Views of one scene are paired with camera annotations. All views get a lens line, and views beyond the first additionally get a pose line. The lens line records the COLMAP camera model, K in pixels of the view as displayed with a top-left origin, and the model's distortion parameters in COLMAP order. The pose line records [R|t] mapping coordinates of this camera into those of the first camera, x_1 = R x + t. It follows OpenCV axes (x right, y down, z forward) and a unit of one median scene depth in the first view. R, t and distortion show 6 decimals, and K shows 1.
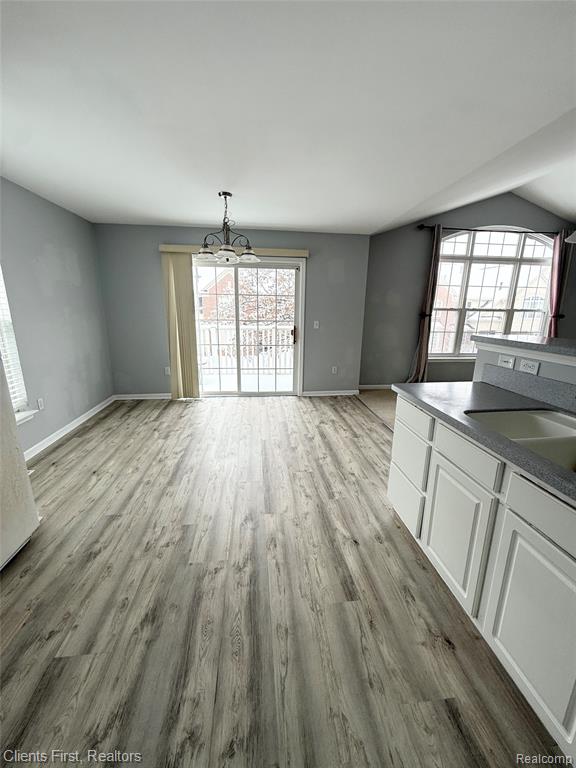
lens RADIAL K [[305.4, 0, 288.0], [0, 305.4, 384.0], [0, 0, 1]] dist [-0.001332, -0.000228]
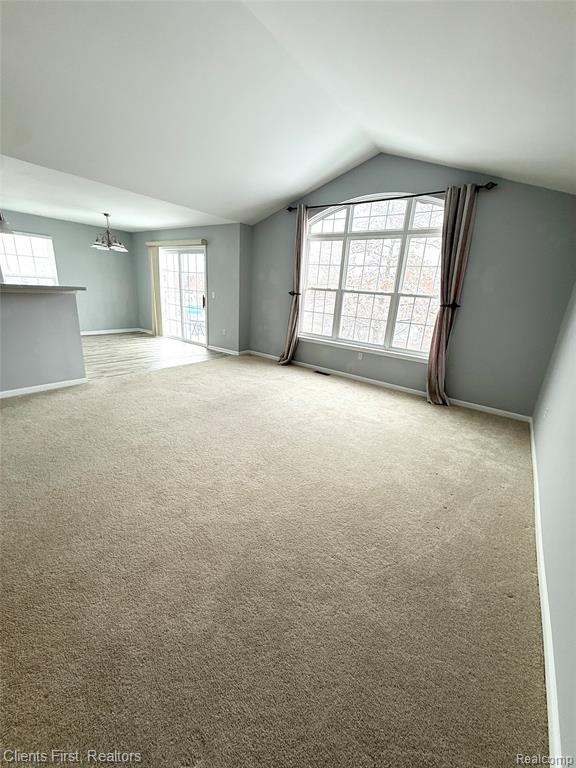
lens RADIAL K [[305.4, 0, 288.0], [0, 305.4, 384.0], [0, 0, 1]] dist [-0.001332, -0.000228]
pose [[0.727492, 0.238847, -0.643201, 1.916990], [-0.219768, 0.969179, 0.111327, -0.057007], [0.649967, 0.060366, 0.757561, 0.332724]]
